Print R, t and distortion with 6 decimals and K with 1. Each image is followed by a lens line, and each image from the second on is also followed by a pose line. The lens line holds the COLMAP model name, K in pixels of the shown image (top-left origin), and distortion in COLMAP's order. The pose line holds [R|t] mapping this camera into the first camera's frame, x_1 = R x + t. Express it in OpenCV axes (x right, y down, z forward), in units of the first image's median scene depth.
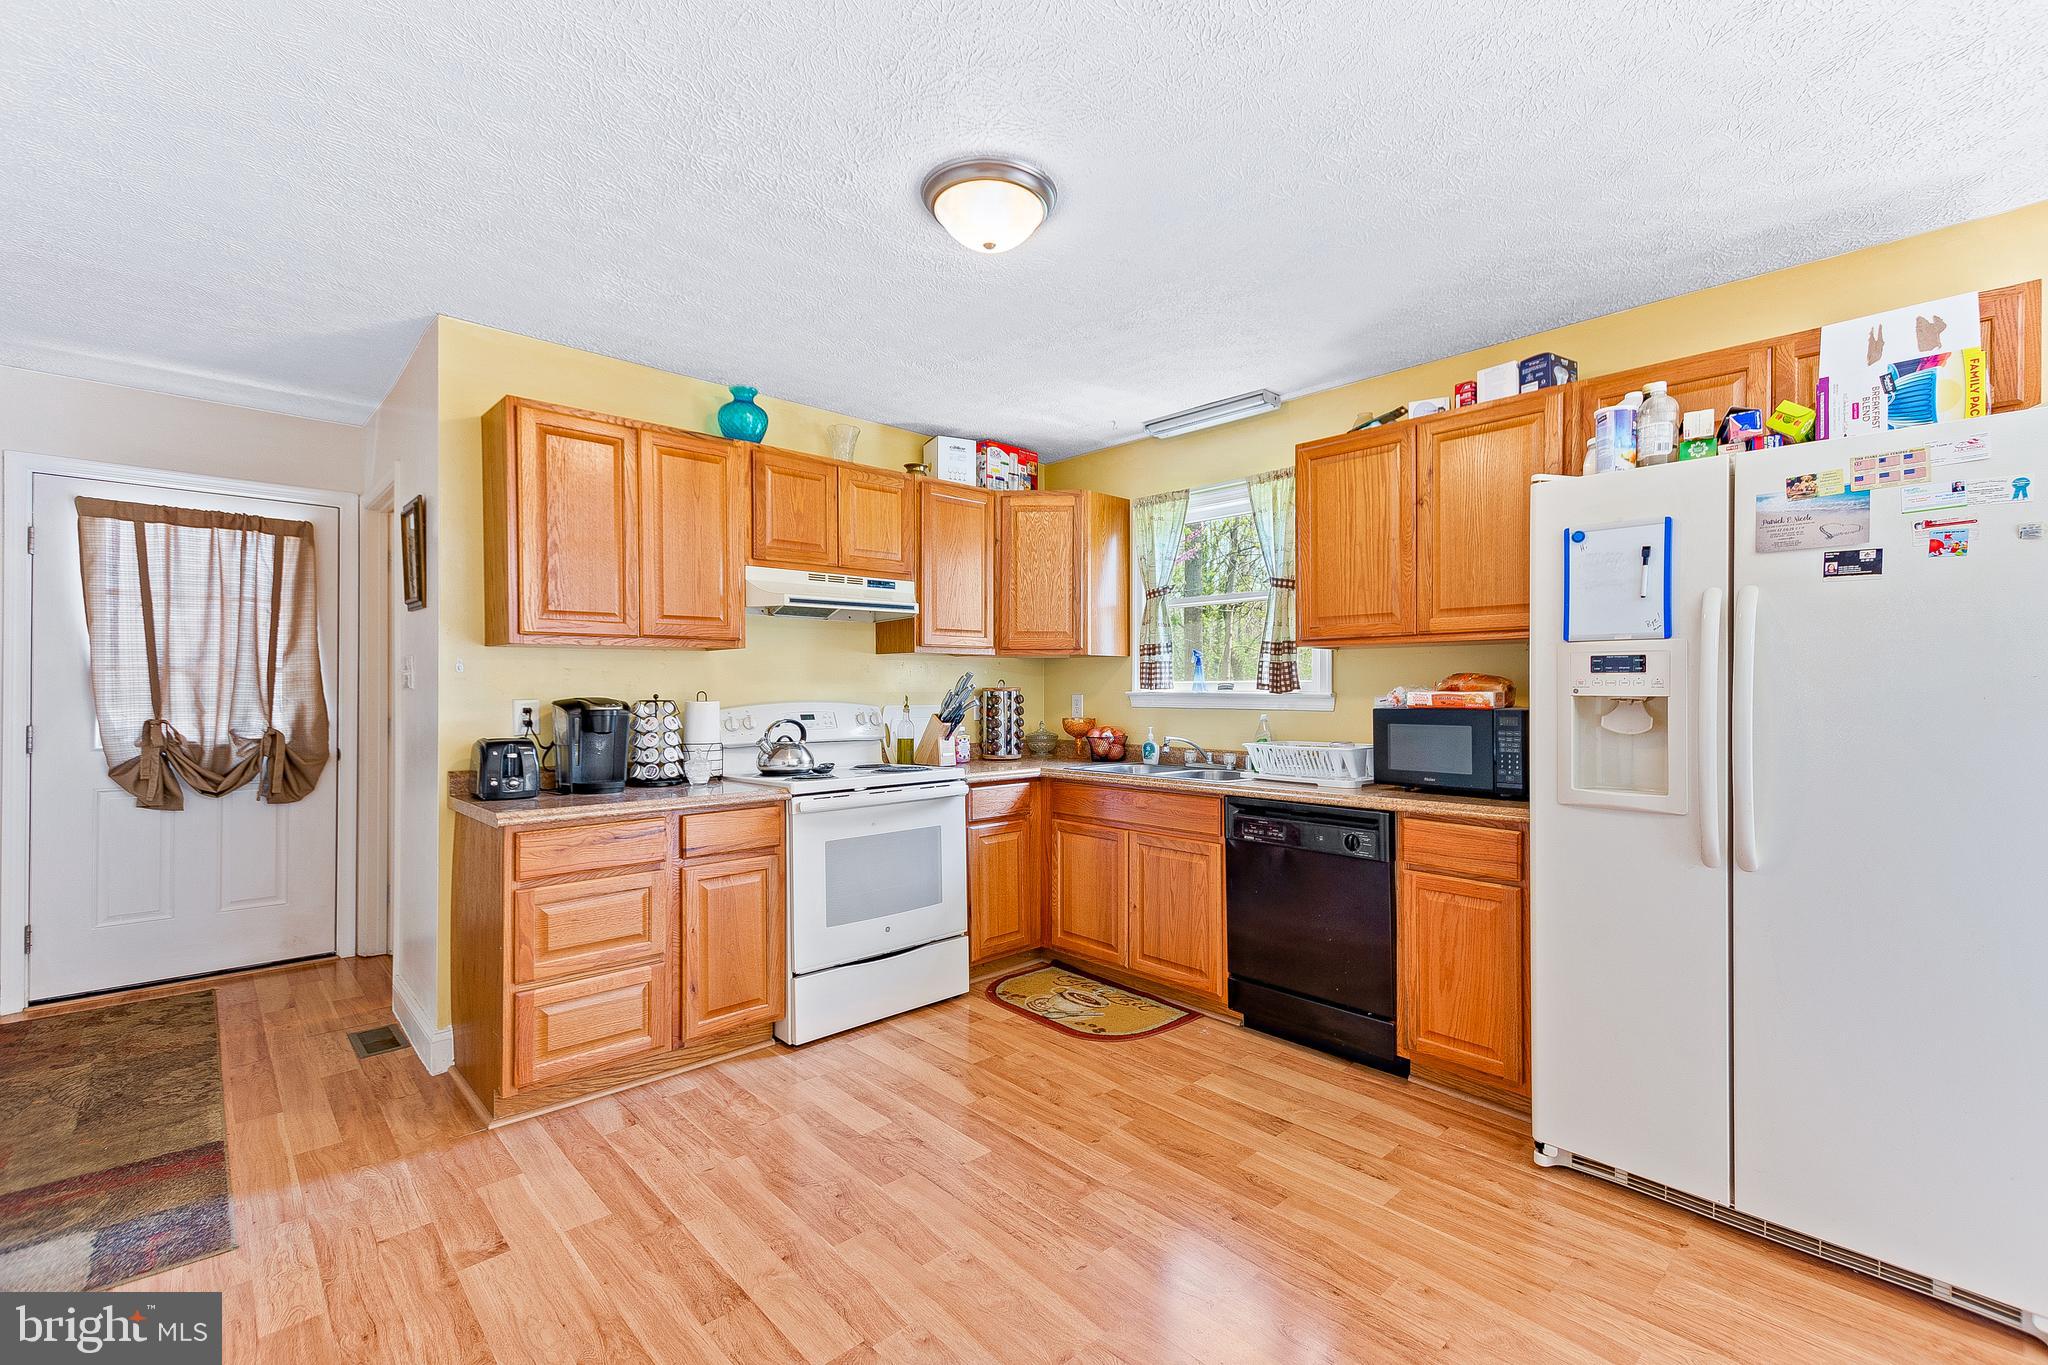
lens RADIAL K [[892.4, 0, 1031.2], [0, 892.4, 680.1], [0, 0, 1]] dist [0.008605, -0.000857]
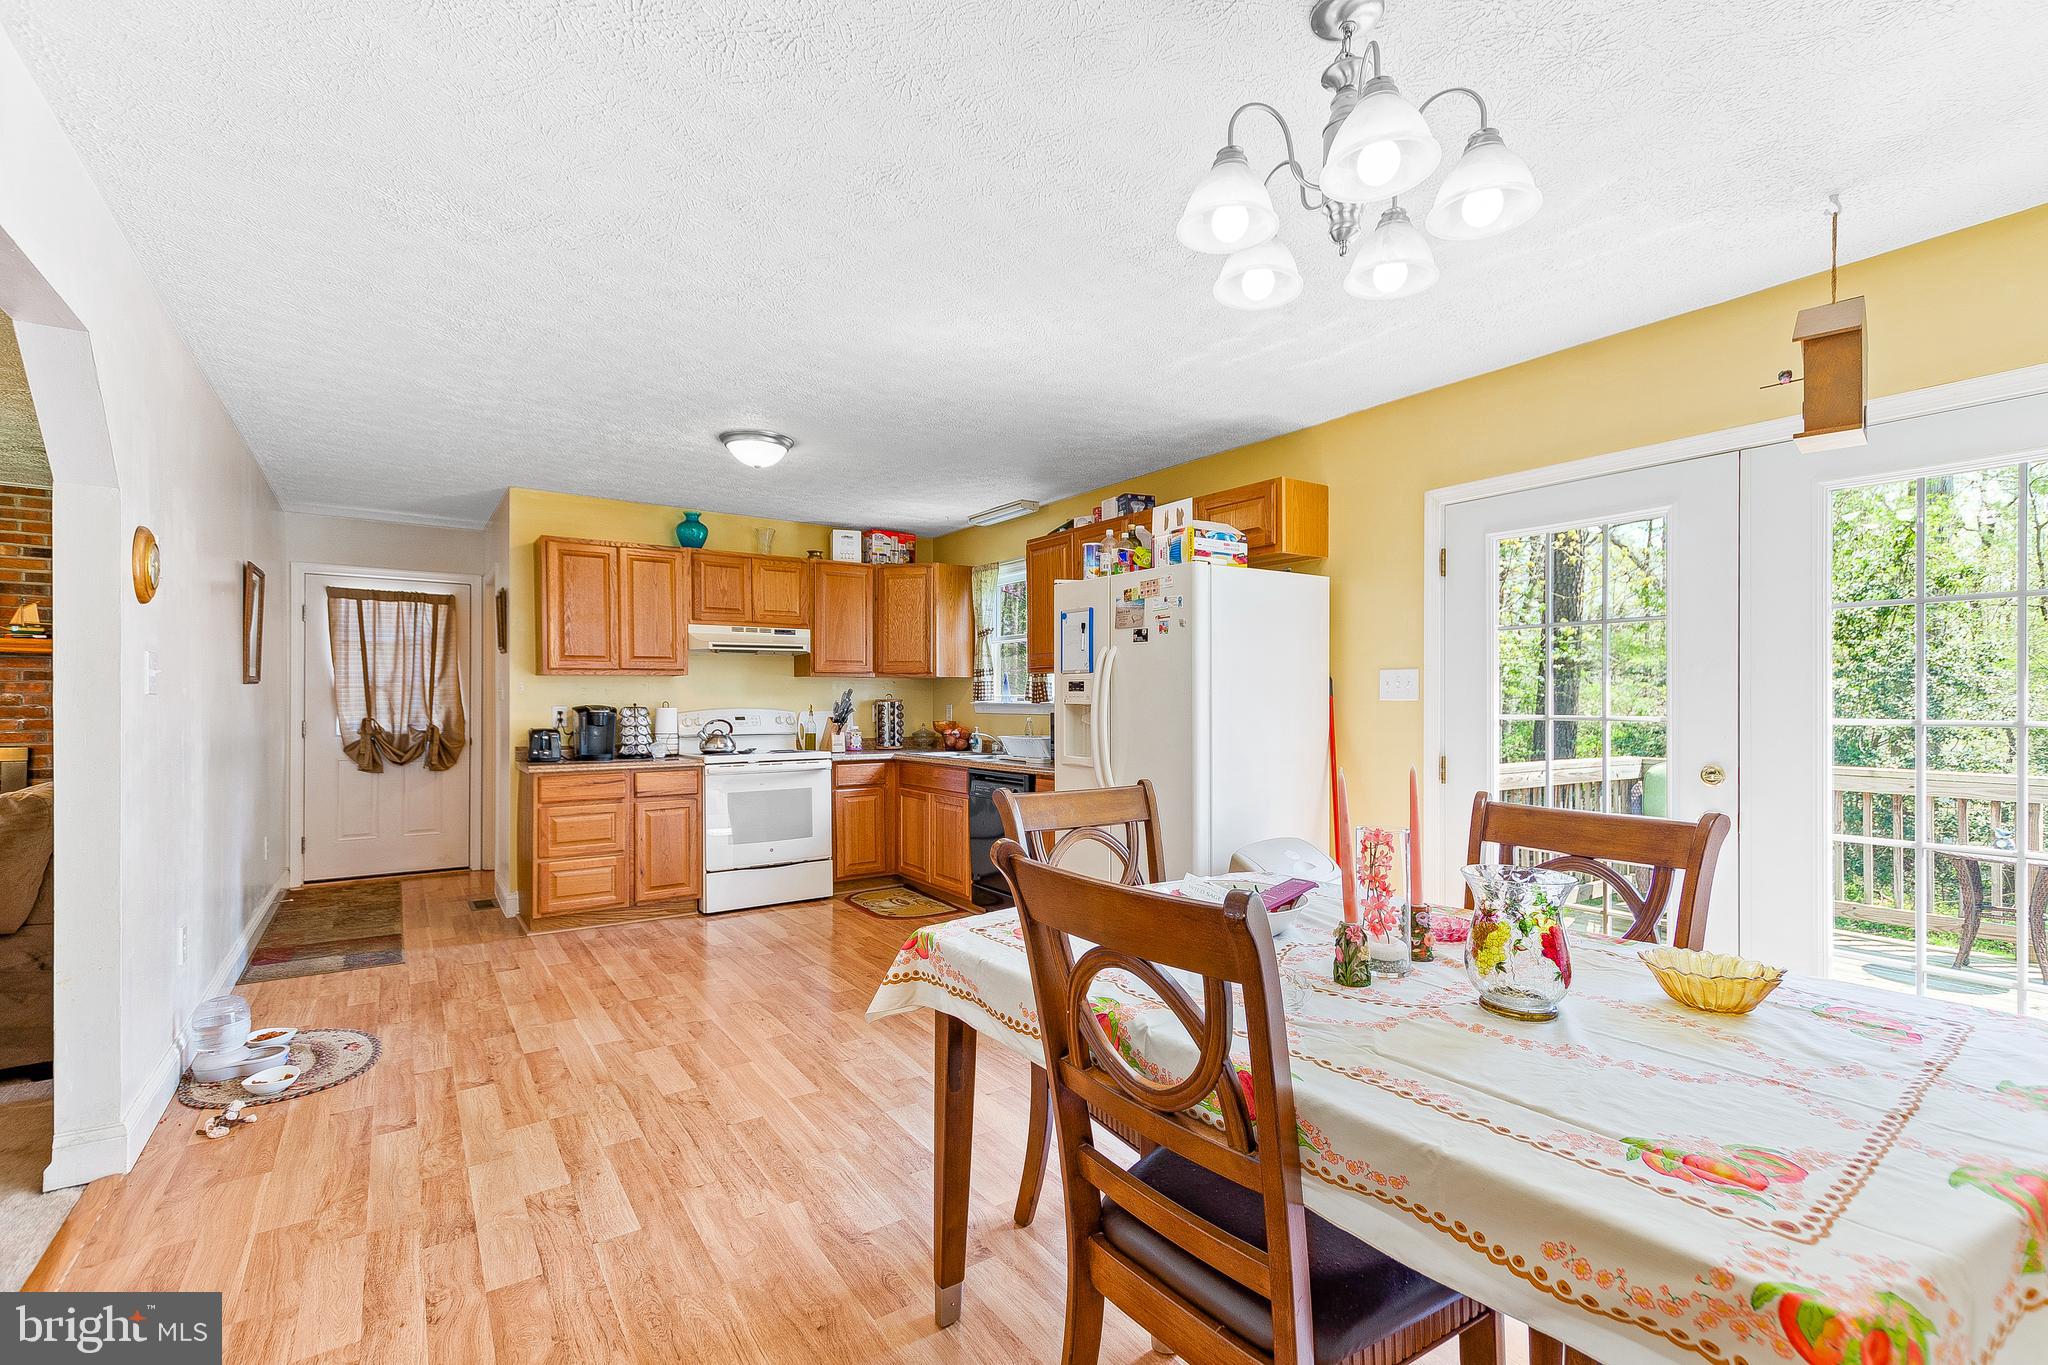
lens RADIAL K [[892.4, 0, 1017.6], [0, 892.4, 694.2], [0, 0, 1]] dist [0.008605, -0.000857]
pose [[0.989643, -0.000328, -0.143552, 0.507079], [0.000671, 0.999997, 0.002340, -0.004089], [0.143551, -0.002412, 0.989640, -0.524389]]
